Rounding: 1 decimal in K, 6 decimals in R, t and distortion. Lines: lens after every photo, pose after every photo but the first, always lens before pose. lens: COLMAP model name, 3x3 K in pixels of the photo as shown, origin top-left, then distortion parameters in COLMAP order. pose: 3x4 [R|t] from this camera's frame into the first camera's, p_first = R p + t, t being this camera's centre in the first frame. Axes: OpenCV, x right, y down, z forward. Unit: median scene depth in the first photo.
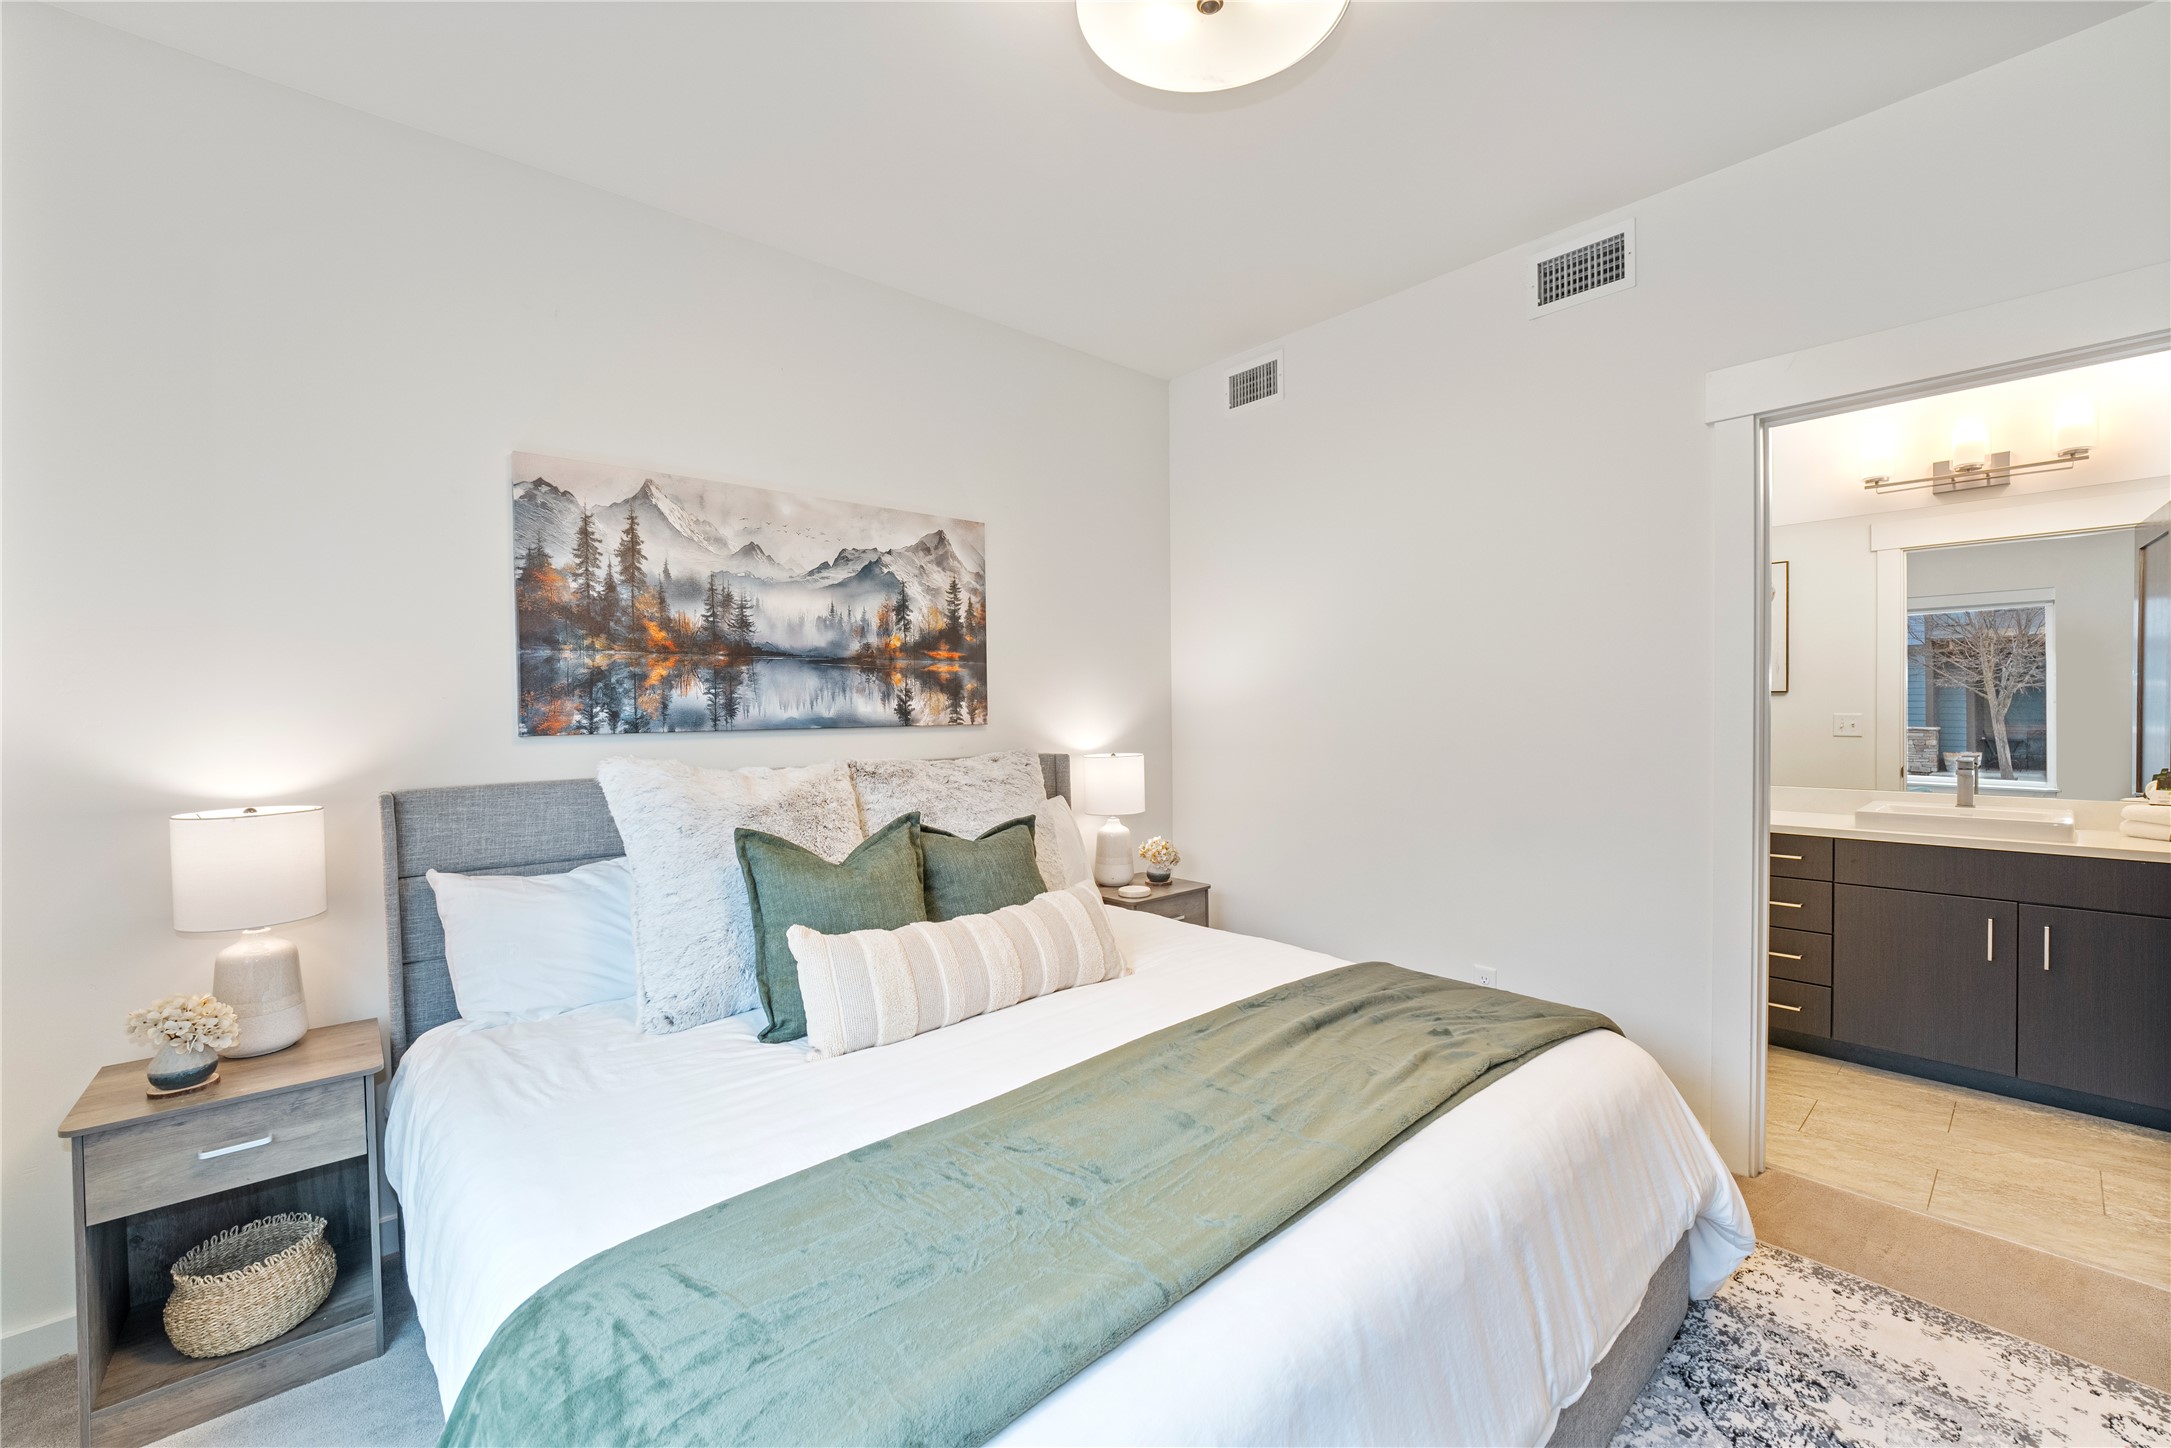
lens RADIAL K [[878.6, 0, 1092.3], [0, 878.6, 728.8], [0, 0, 1]] dist [-0.015120, 0.000137]
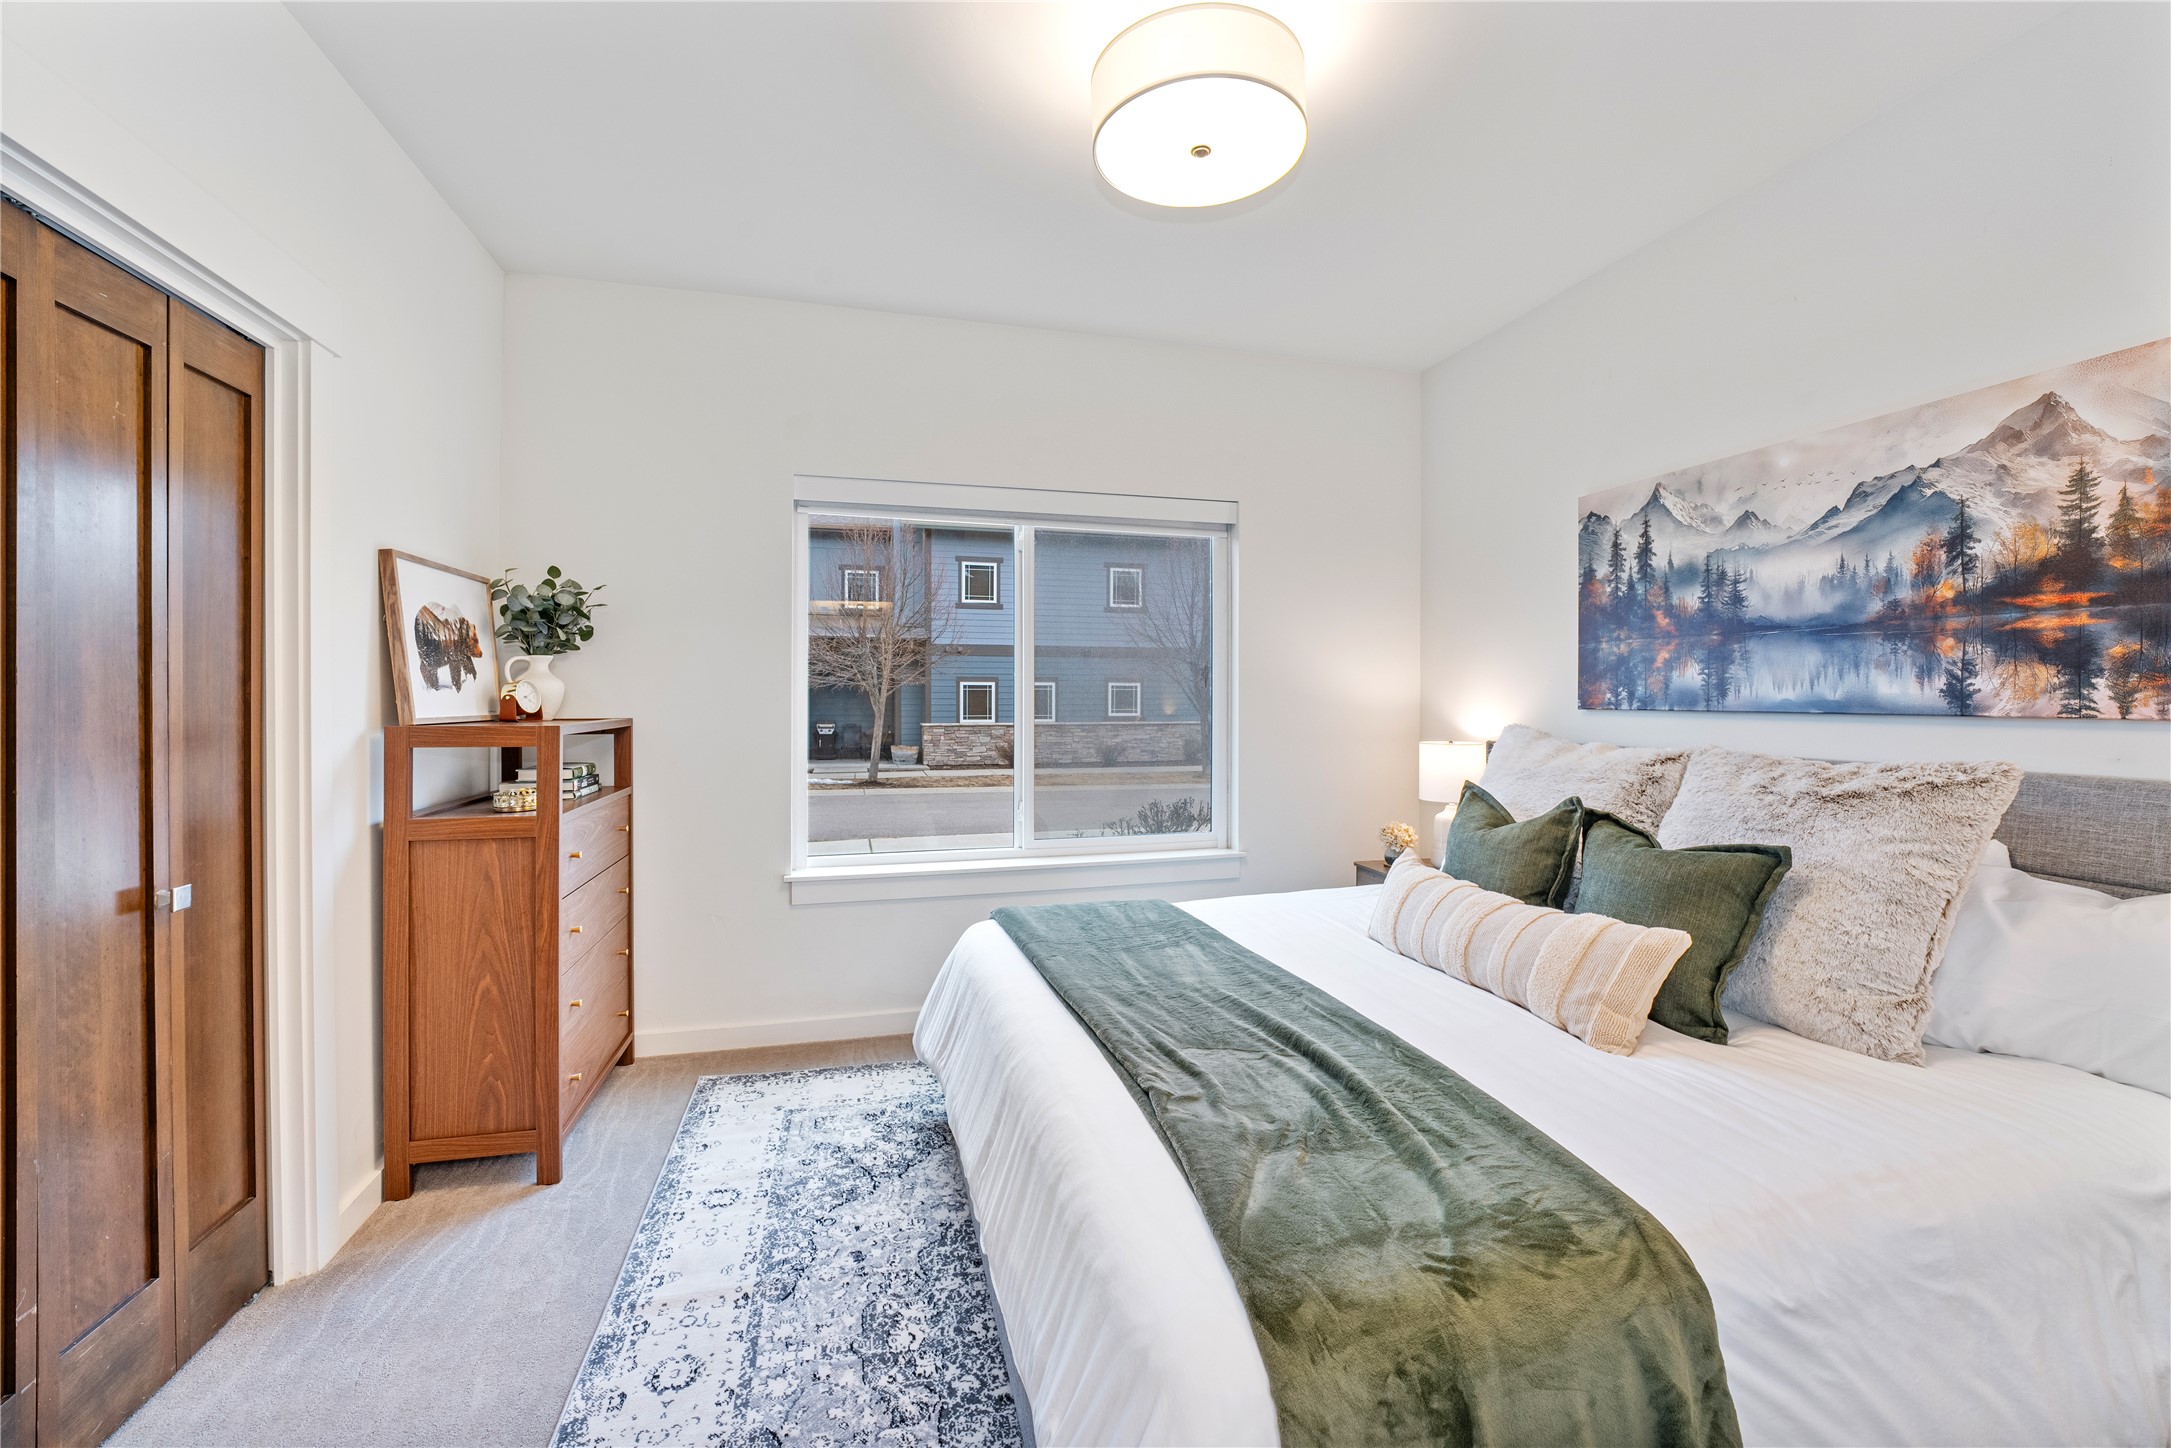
lens RADIAL K [[878.6, 0, 1090.1], [0, 878.6, 702.0], [0, 0, 1]] dist [-0.015120, 0.000137]
pose [[-0.442538, 0.017653, -0.896576, 0.705804], [-0.017399, 0.999449, 0.028267, -0.021726], [0.896581, 0.028109, -0.441987, 0.735312]]
